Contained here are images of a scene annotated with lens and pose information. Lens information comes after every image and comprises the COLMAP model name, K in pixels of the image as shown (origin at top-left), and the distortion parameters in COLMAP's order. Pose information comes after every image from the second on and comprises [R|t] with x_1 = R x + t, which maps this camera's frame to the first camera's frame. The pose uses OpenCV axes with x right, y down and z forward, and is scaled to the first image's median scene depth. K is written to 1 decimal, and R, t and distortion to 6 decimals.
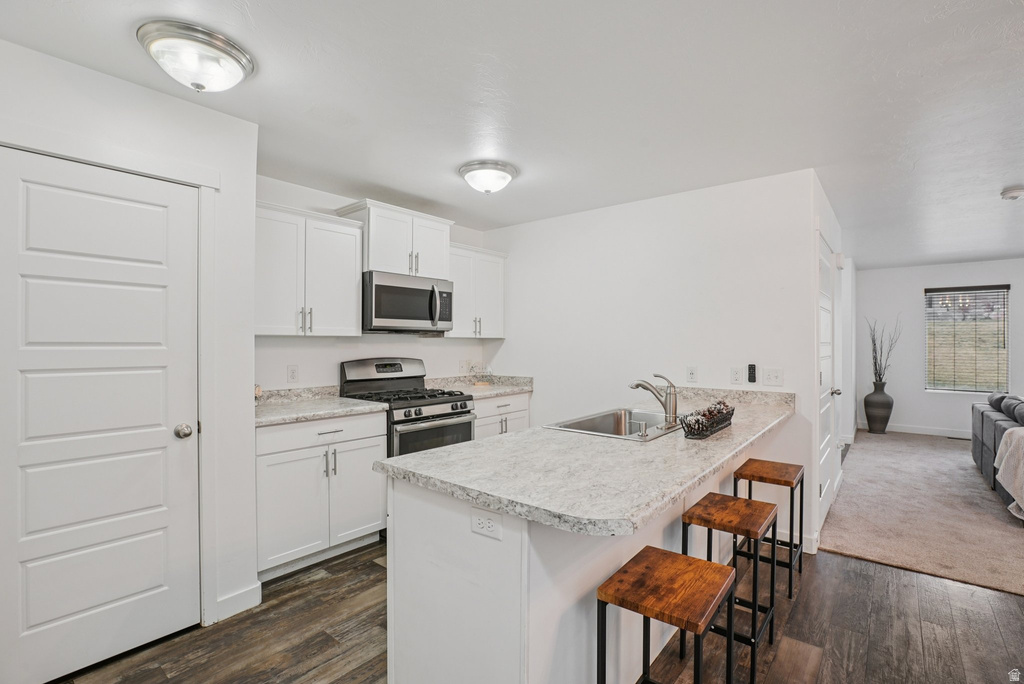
lens RADIAL K [[470.3, 0, 489.8], [0, 470.3, 361.5], [0, 0, 1]] dist [-0.044647, 0.011316]
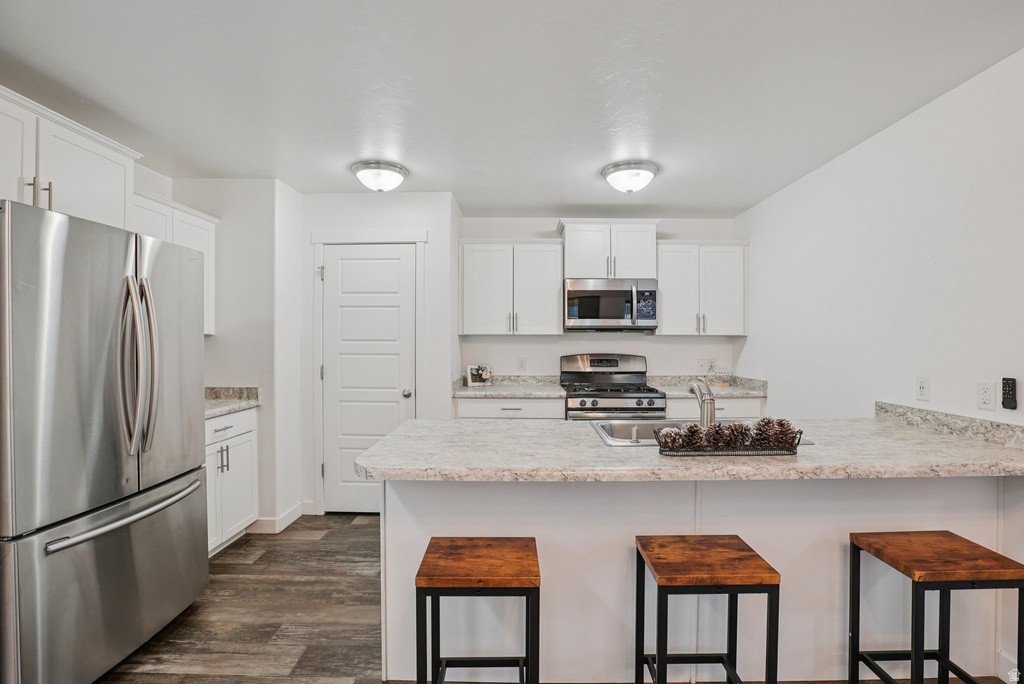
lens RADIAL K [[470.3, 0, 520.4], [0, 470.3, 347.5], [0, 0, 1]] dist [-0.044647, 0.011316]
pose [[0.641673, 0.013600, -0.766858, 0.576944], [-0.031681, 0.999459, -0.008783, -0.007101], [0.766324, 0.029931, 0.641757, 0.157841]]
